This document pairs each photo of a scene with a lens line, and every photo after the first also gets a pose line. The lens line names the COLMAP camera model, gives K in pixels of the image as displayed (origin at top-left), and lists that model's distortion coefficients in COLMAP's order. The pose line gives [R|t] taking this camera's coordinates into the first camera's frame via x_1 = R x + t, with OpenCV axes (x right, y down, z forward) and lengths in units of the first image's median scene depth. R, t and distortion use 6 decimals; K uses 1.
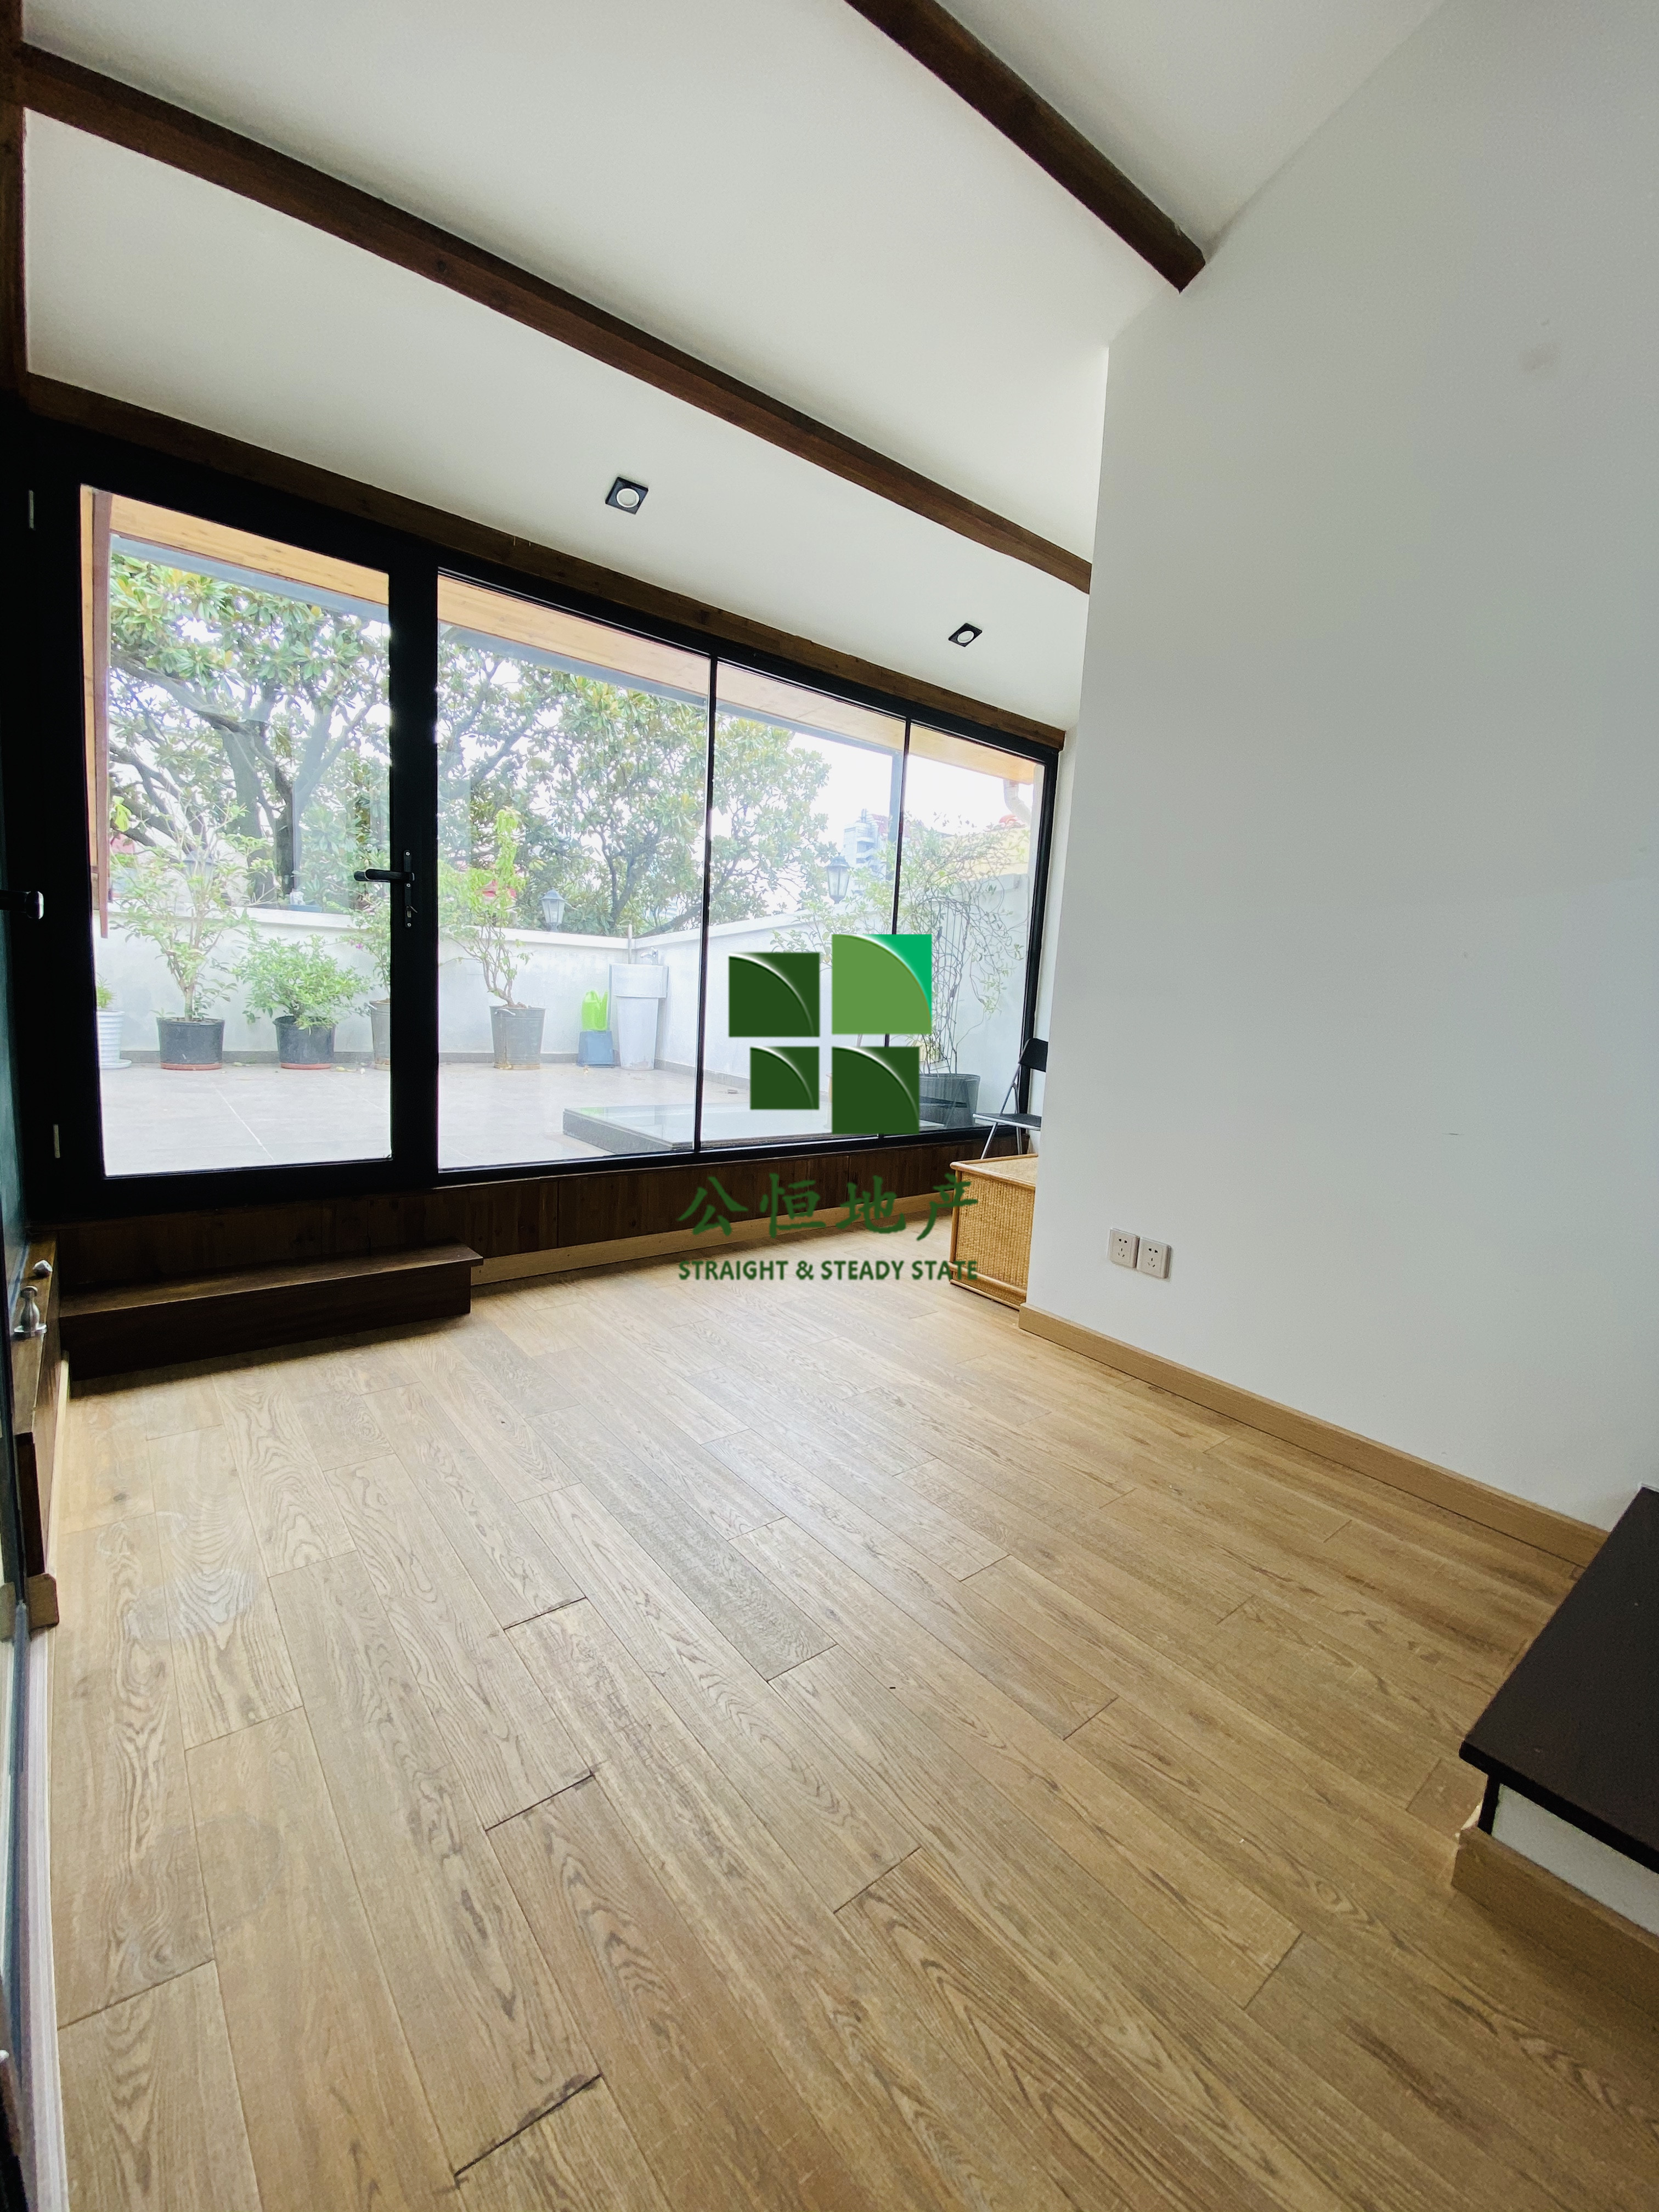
lens RADIAL K [[892.1, 0, 829.5], [0, 892.1, 1106.0], [0, 0, 1]] dist [0.019865, -0.020645]
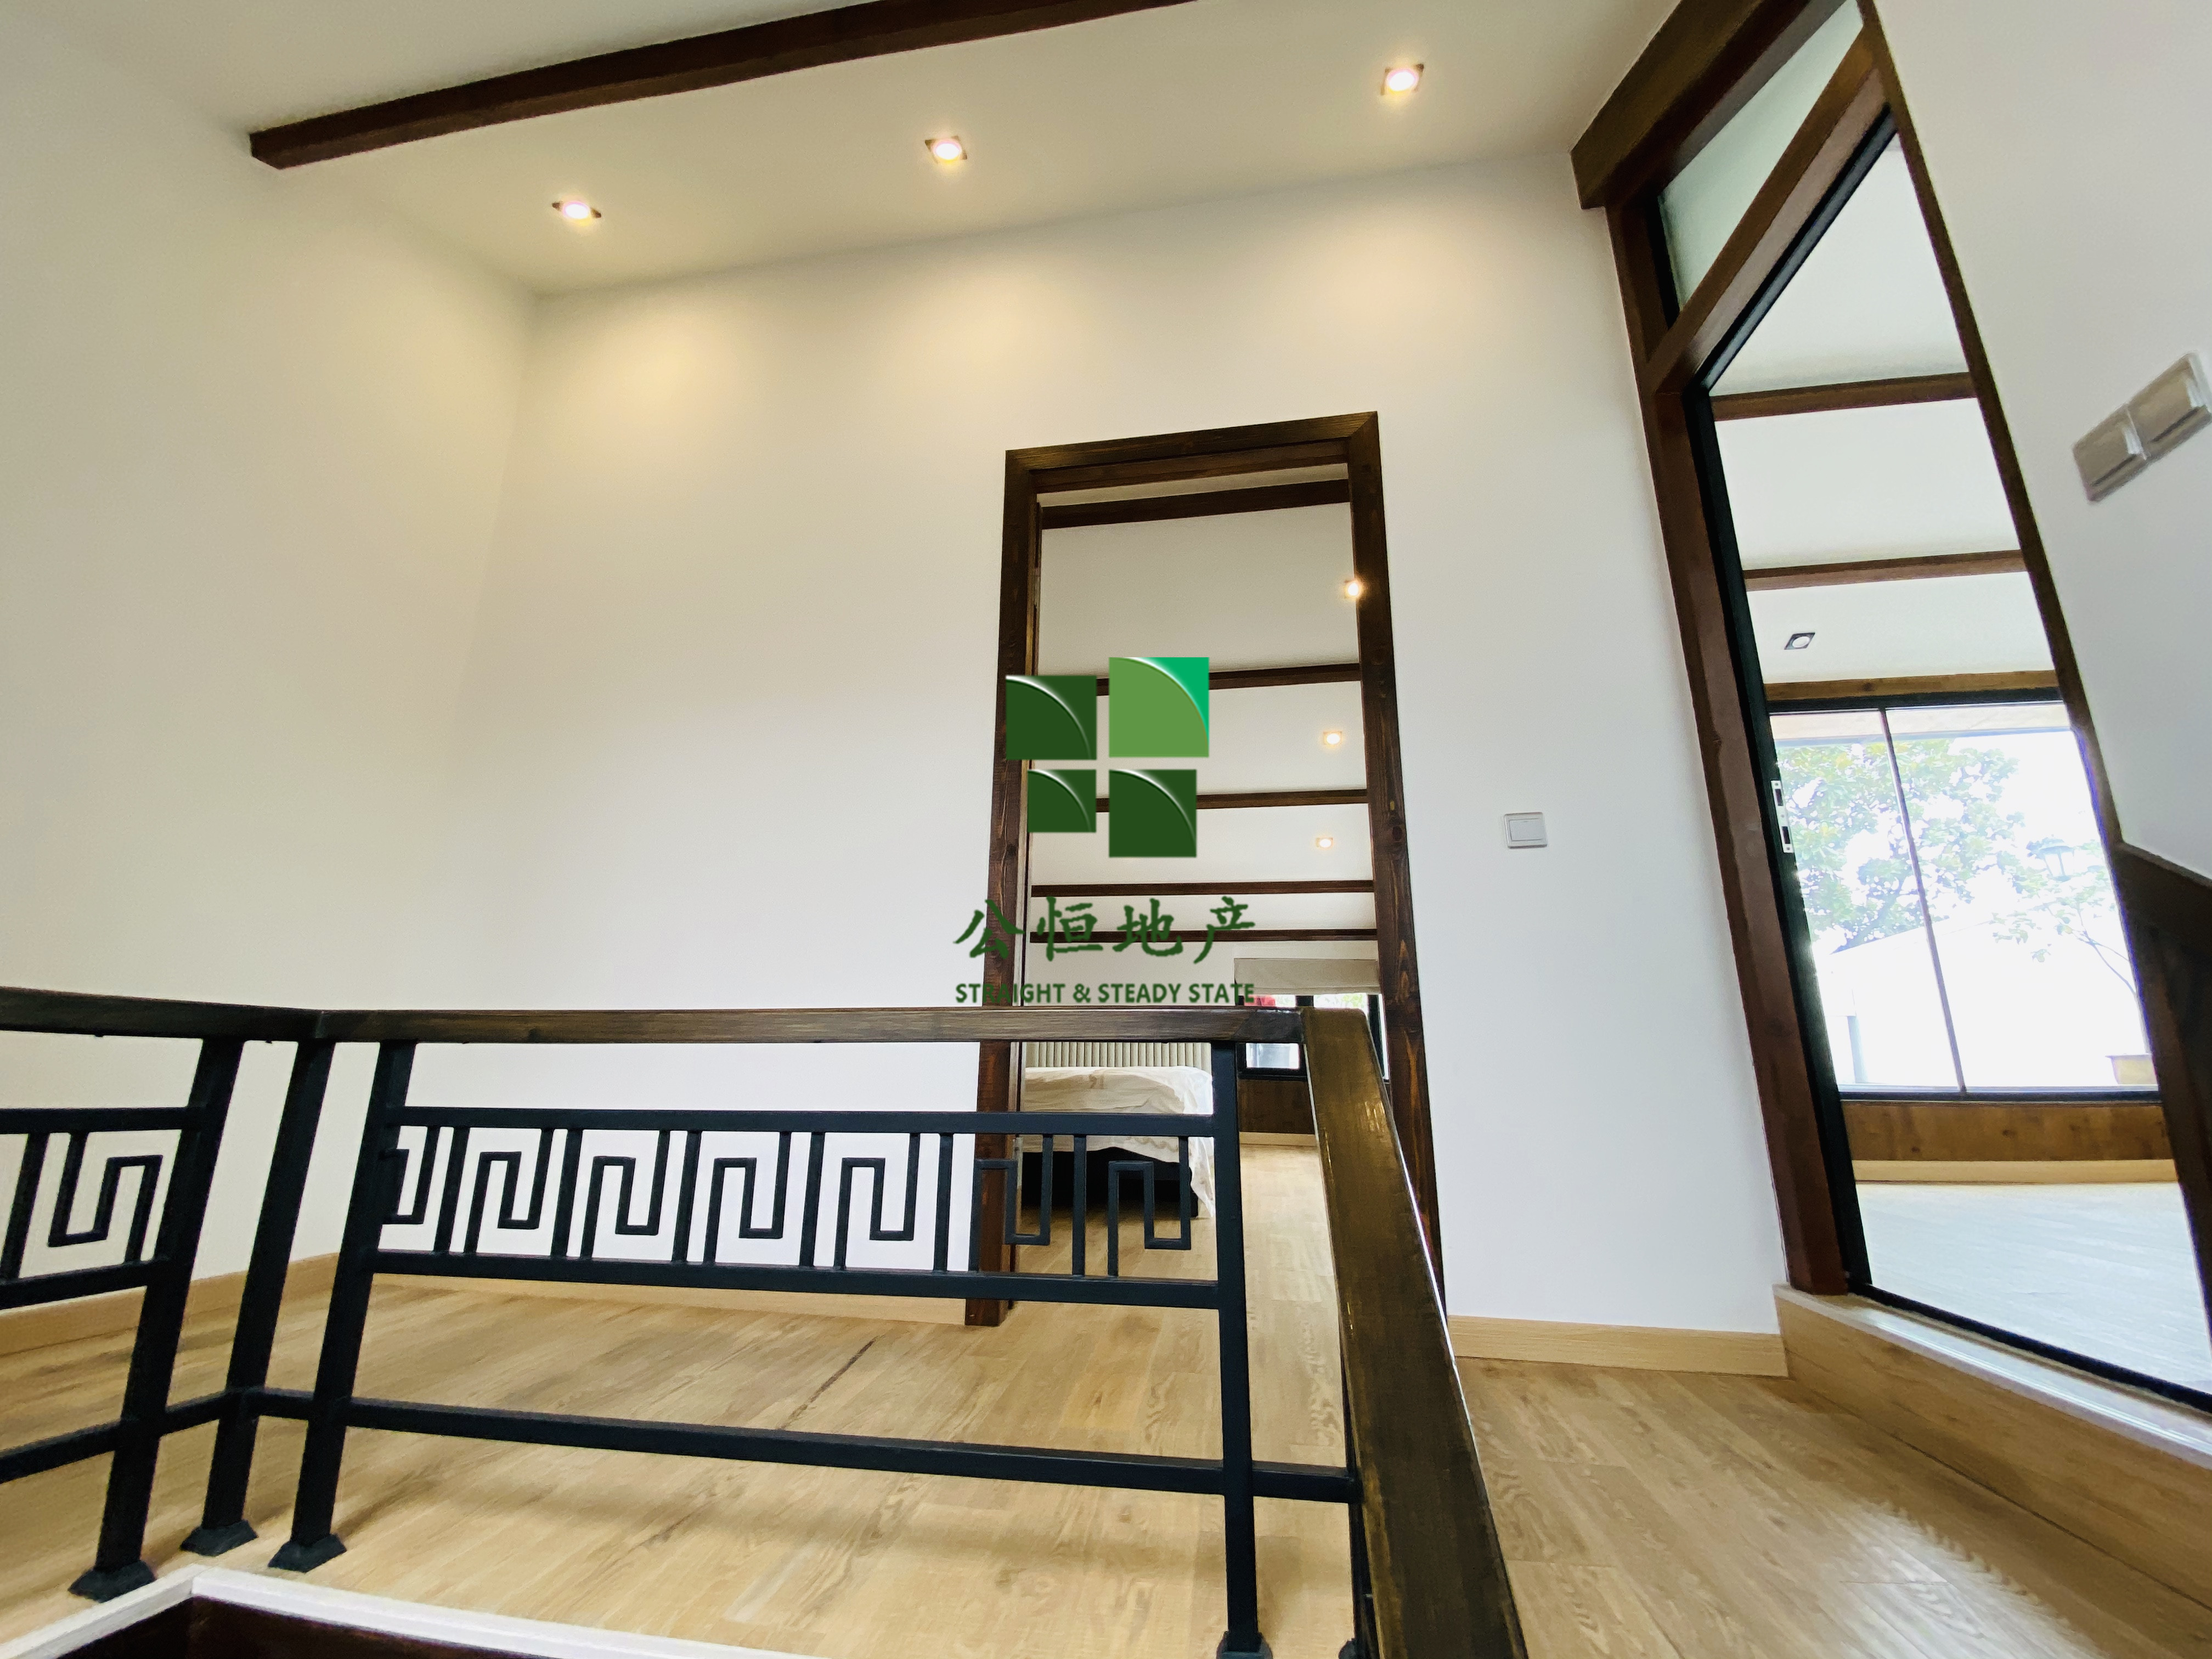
lens RADIAL K [[904.6, 0, 1106.0], [0, 904.6, 829.5], [0, 0, 1]] dist [0.001638, 0.000204]
pose [[0.684002, -0.230702, -0.692039, -0.020555], [-0.064613, 0.925785, -0.372487, 0.242270], [0.726613, 0.299496, 0.618332, -0.608054]]
